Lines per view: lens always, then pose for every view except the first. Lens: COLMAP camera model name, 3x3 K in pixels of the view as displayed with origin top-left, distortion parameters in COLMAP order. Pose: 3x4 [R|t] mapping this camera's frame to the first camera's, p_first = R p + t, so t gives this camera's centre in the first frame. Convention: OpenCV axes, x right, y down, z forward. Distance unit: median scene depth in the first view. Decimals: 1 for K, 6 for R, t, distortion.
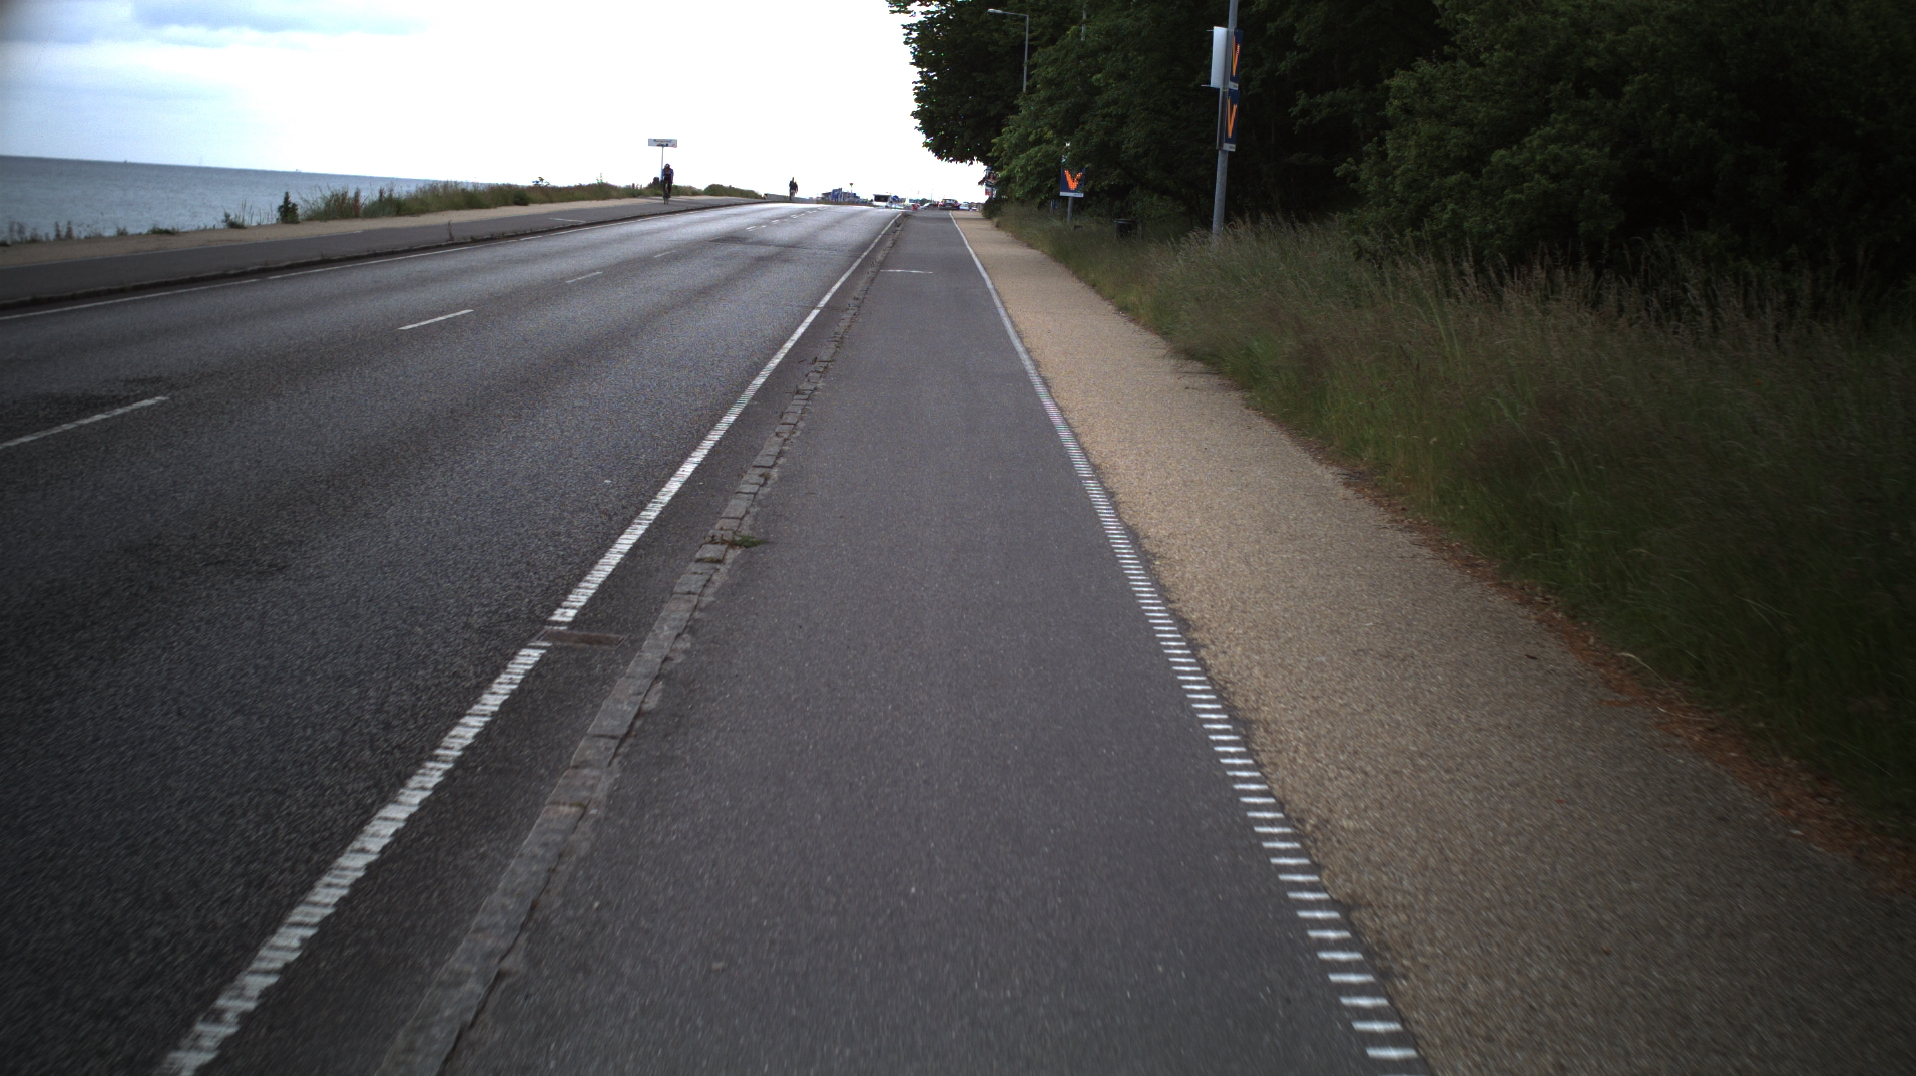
lens RADIAL K [[11775.5, 0, 967.4], [0, 11775.5, 547.7], [0, 0, 1]] dist [-3.287478, 0.000000]
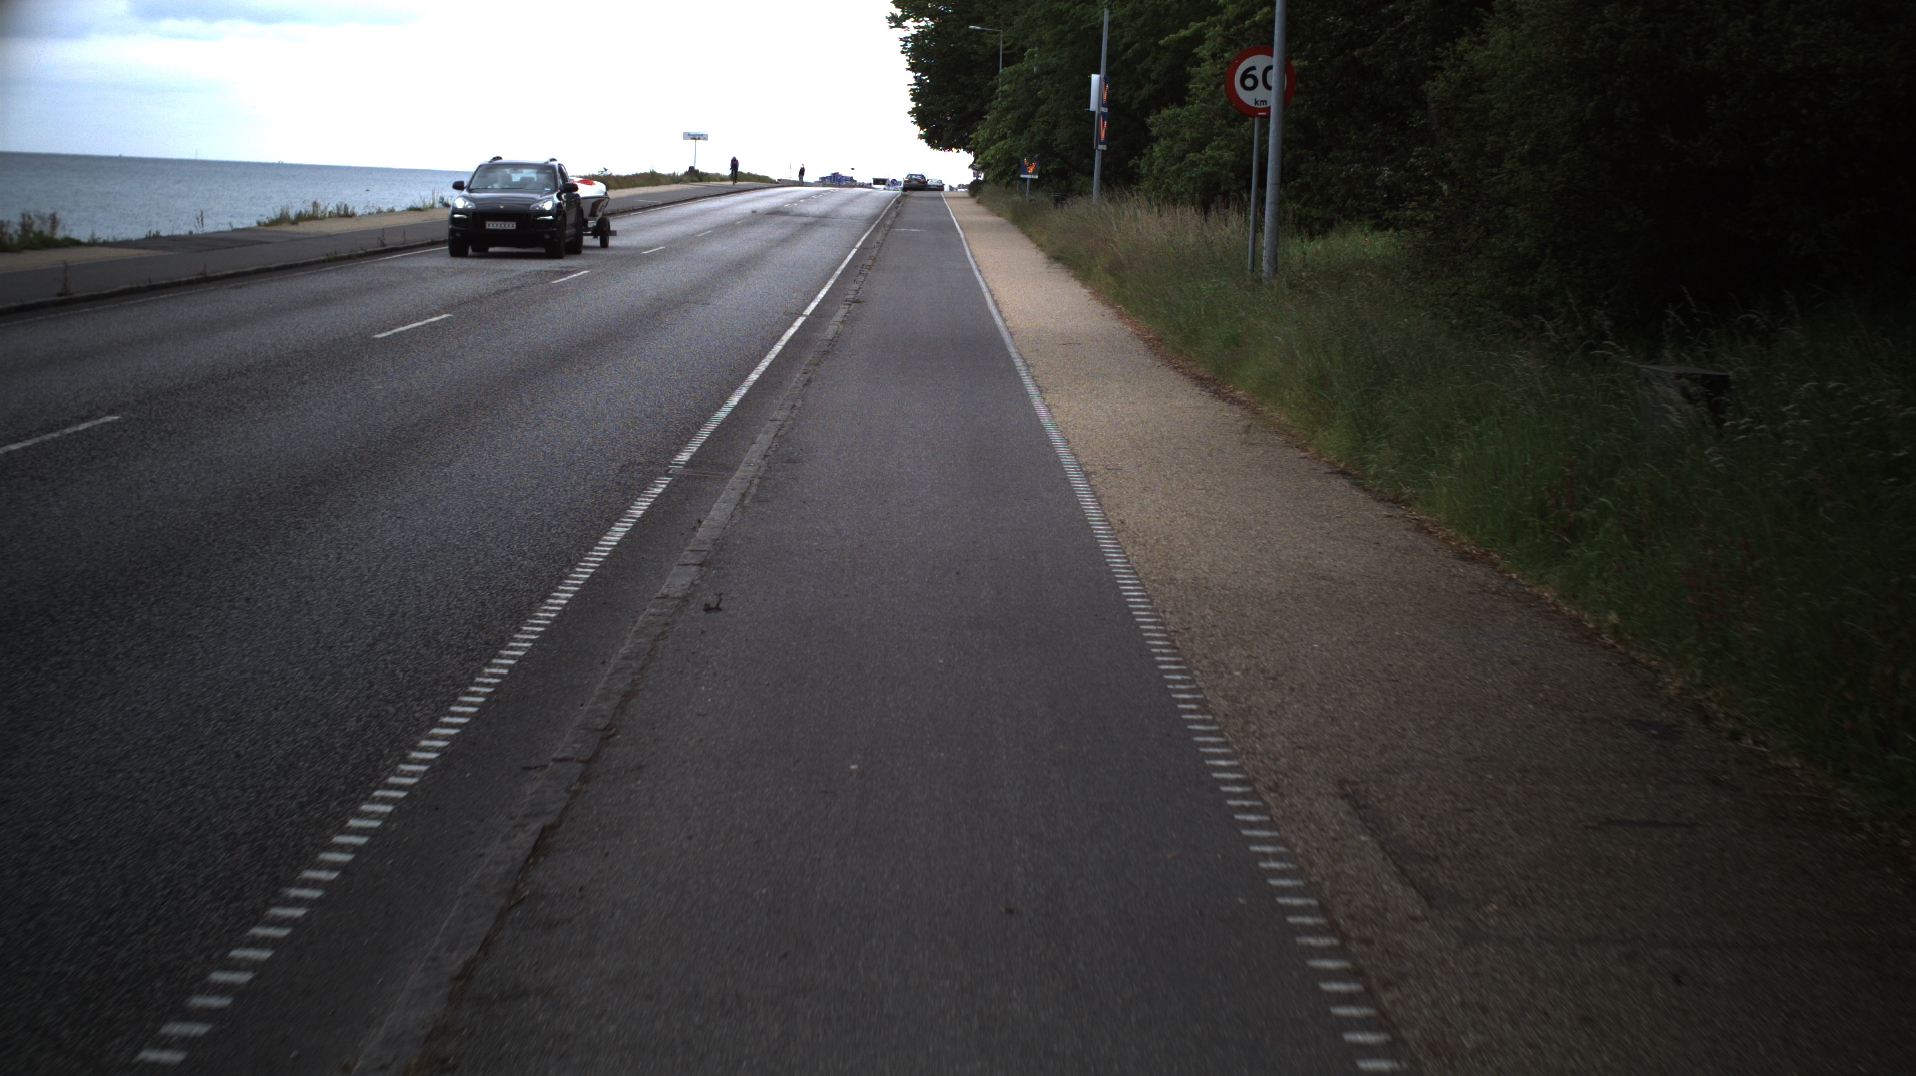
lens RADIAL K [[11864.9, 0, 959.2], [0, 11864.9, 533.5], [0, 0, 1]] dist [-3.233902, 0.000000]
pose [[0.999894, -0.014568, -0.000807, 0.002441], [0.014568, 0.999894, 0.000103, 0.018283], [0.000805, -0.000115, 1.000000, -0.614512]]
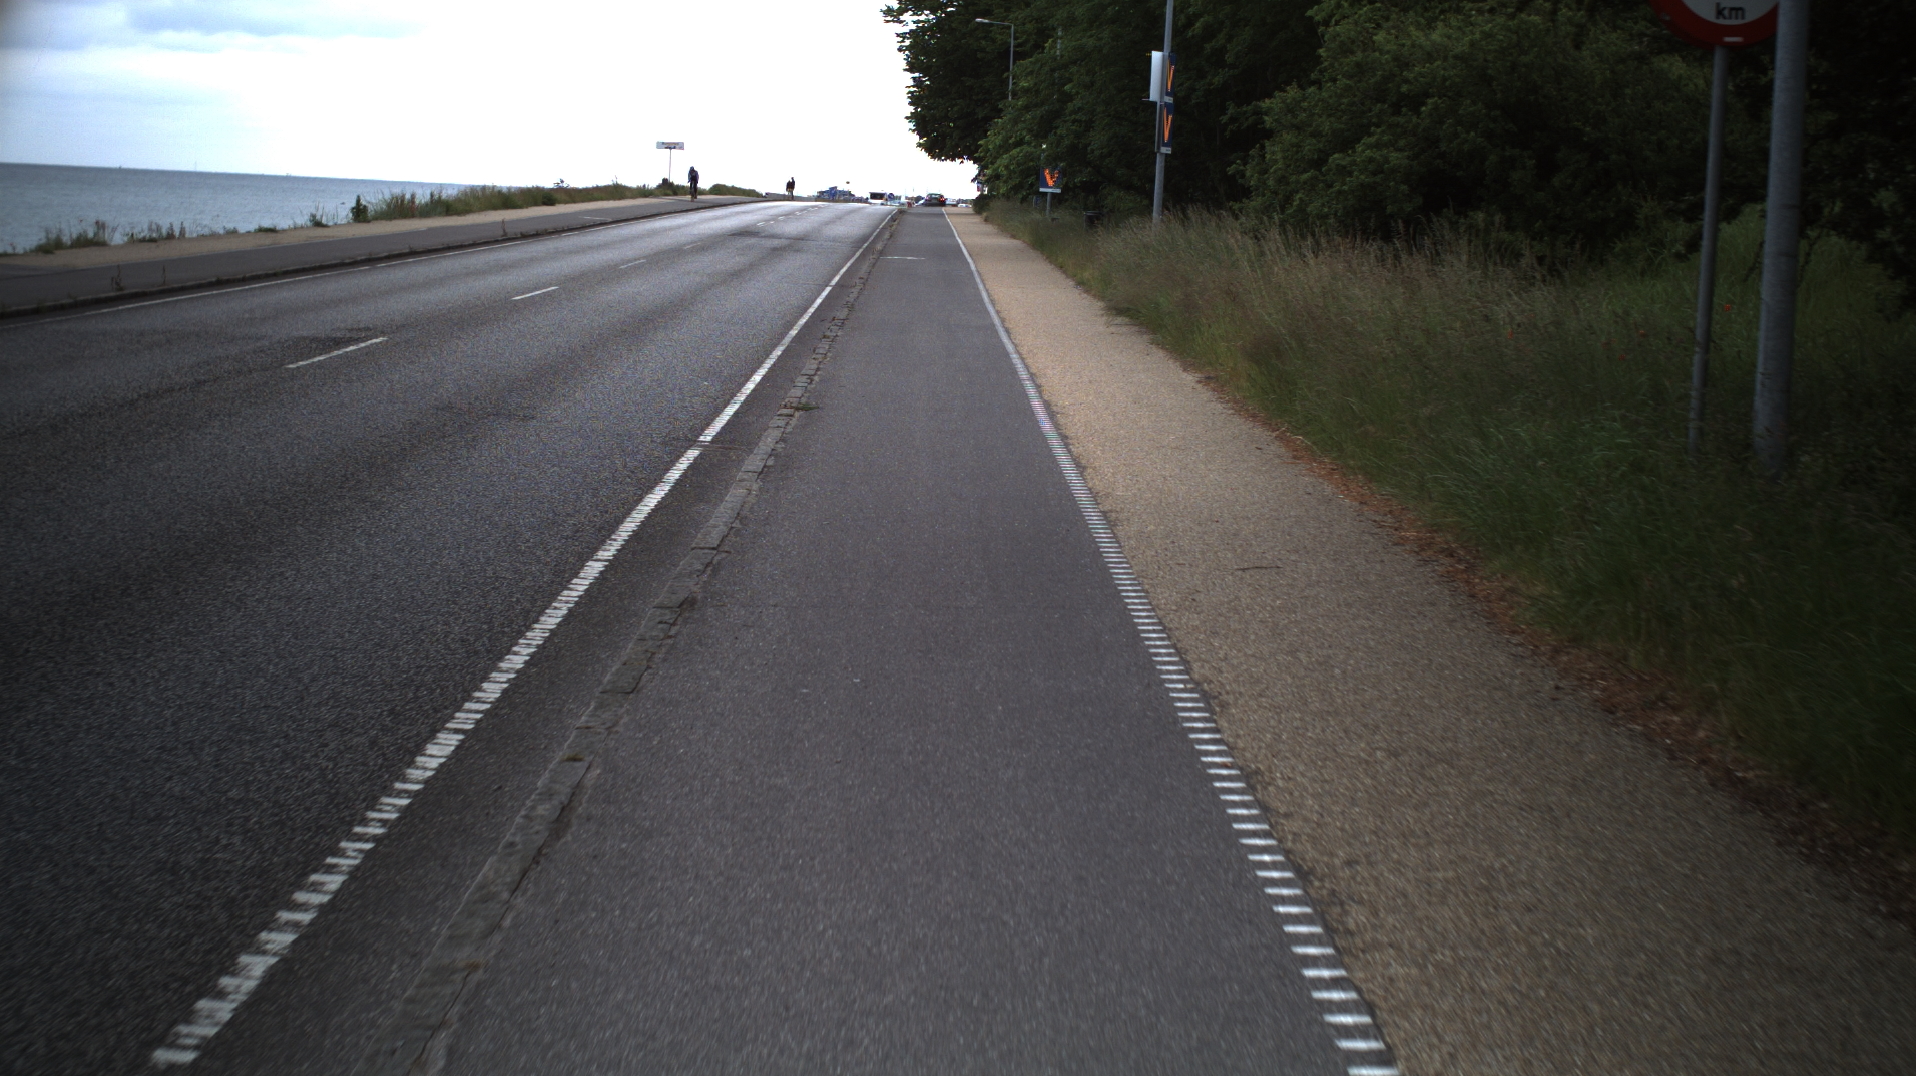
lens RADIAL K [[11803.1, 0, 963.2], [0, 11803.1, 537.4], [0, 0, 1]] dist [-3.301920, 0.000000]
pose [[0.999941, -0.010855, -0.000260, 0.001026], [0.010855, 0.999941, -0.000663, 0.006126], [0.000267, 0.000660, 1.000000, -0.203909]]
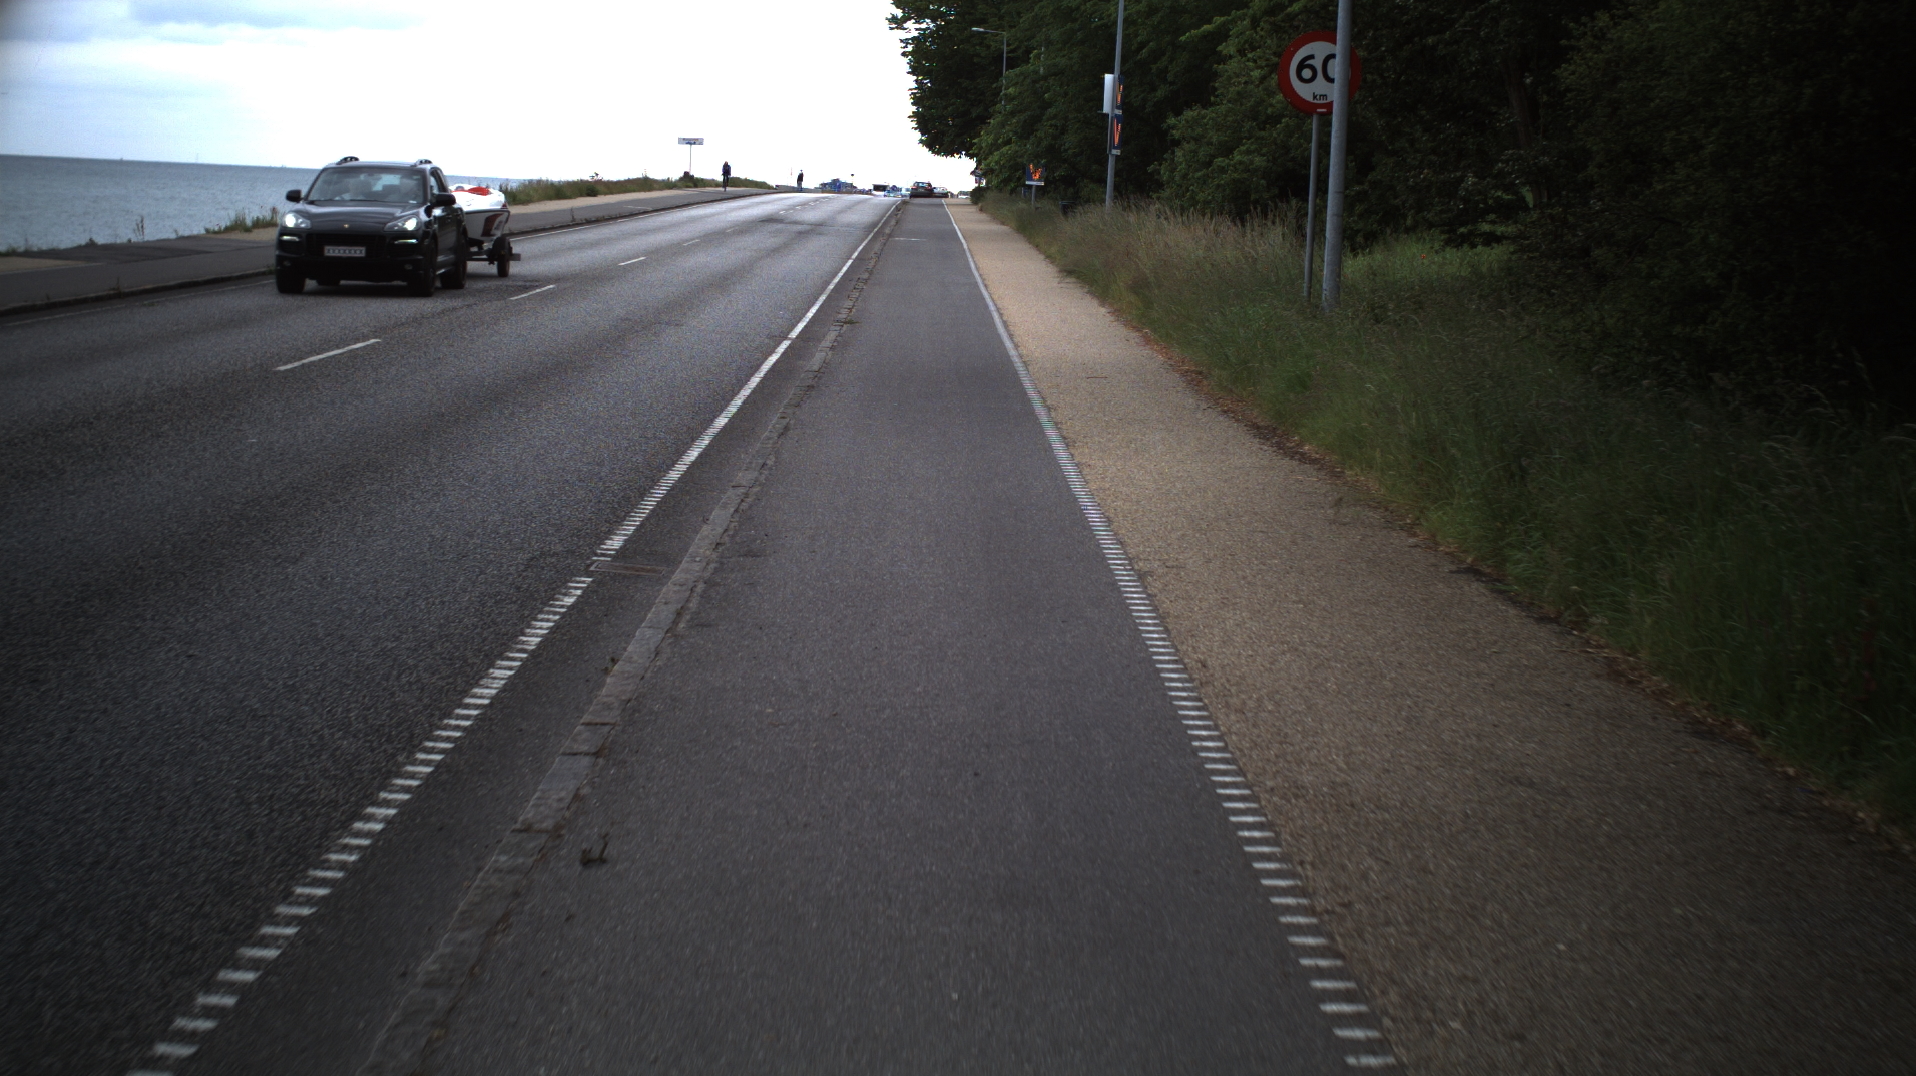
lens RADIAL K [[11864.9, 0, 956.6], [0, 11864.9, 540.2], [0, 0, 1]] dist [-3.233902, 0.000000]
pose [[0.999938, -0.011052, -0.000979, 0.002049], [0.011052, 0.999939, 0.000100, 0.015293], [0.000978, -0.000111, 1.000000, -0.513600]]
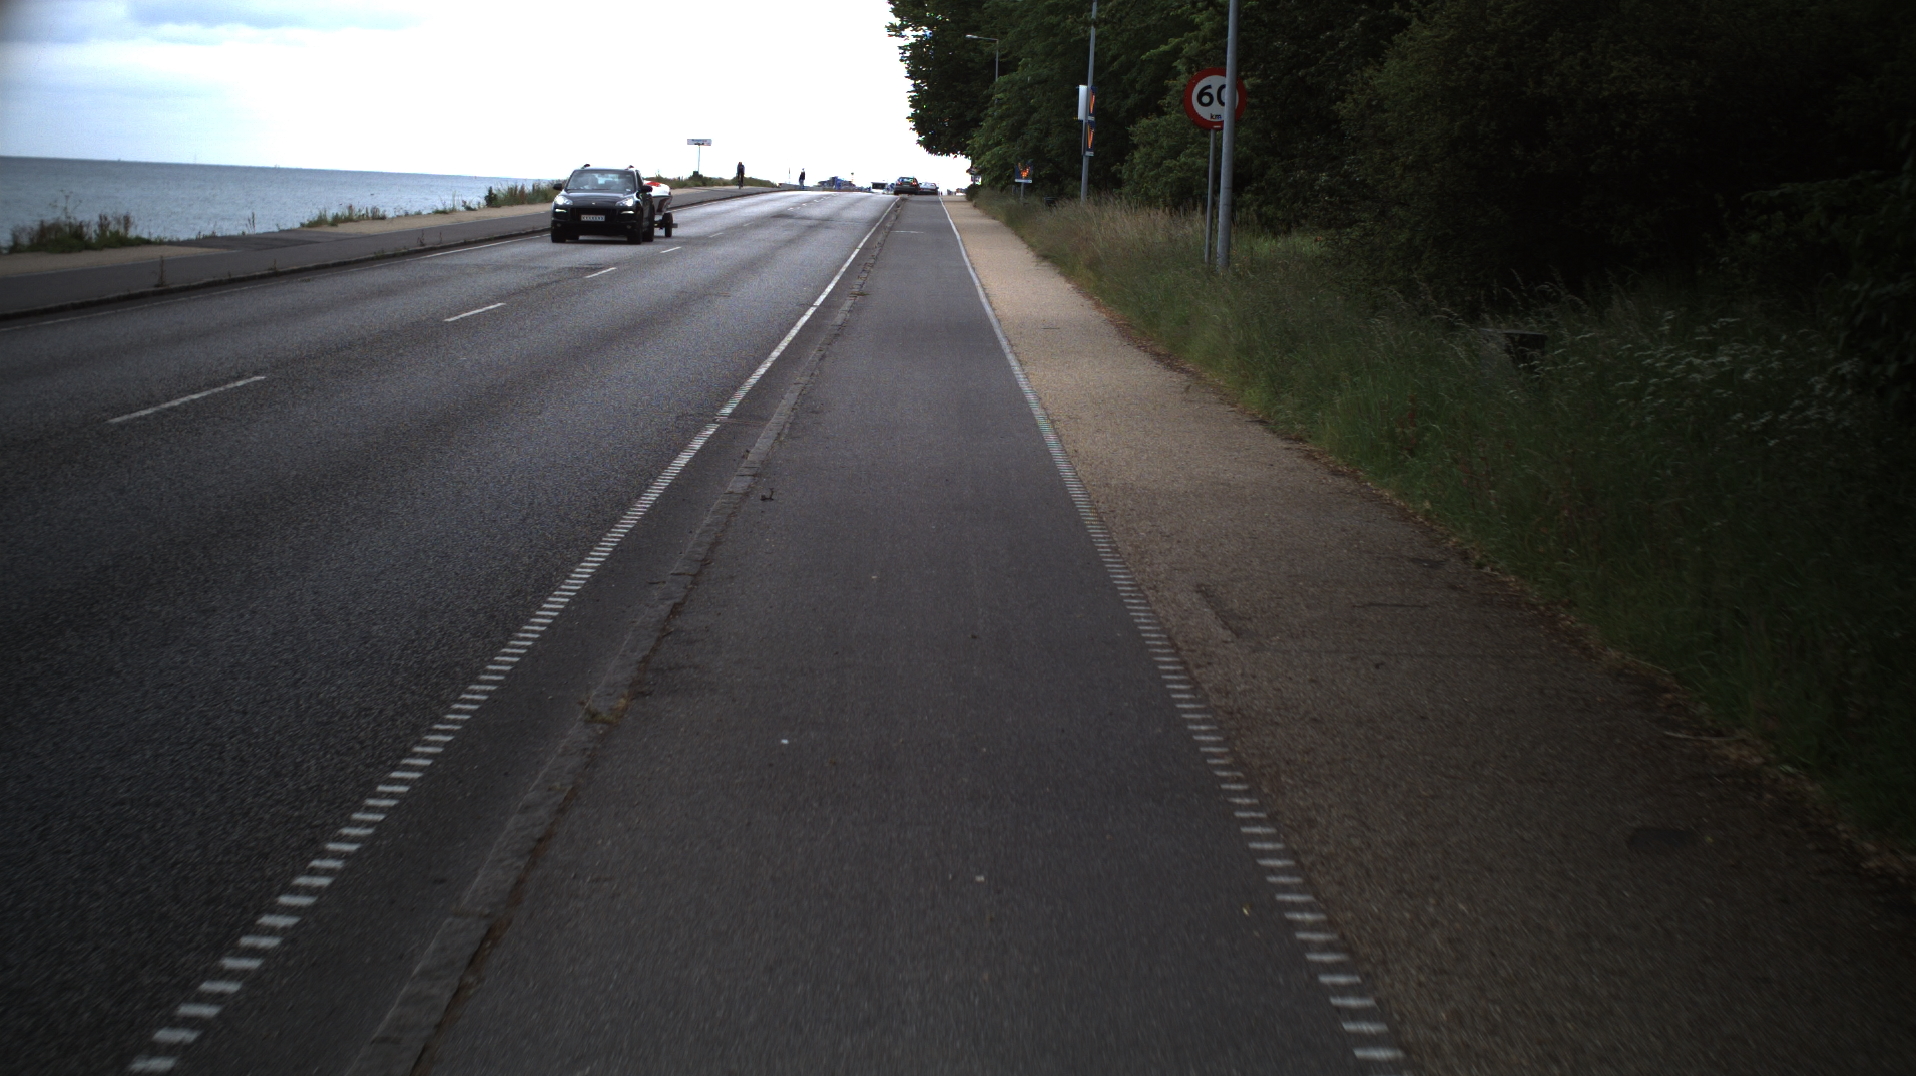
lens RADIAL K [[11864.9, 0, 958.2], [0, 11864.9, 535.0], [0, 0, 1]] dist [-3.233902, 0.000000]
pose [[0.999892, -0.014696, -0.000761, 0.002810], [0.014696, 0.999892, -0.000135, 0.021269], [0.000763, 0.000124, 1.000000, -0.715356]]
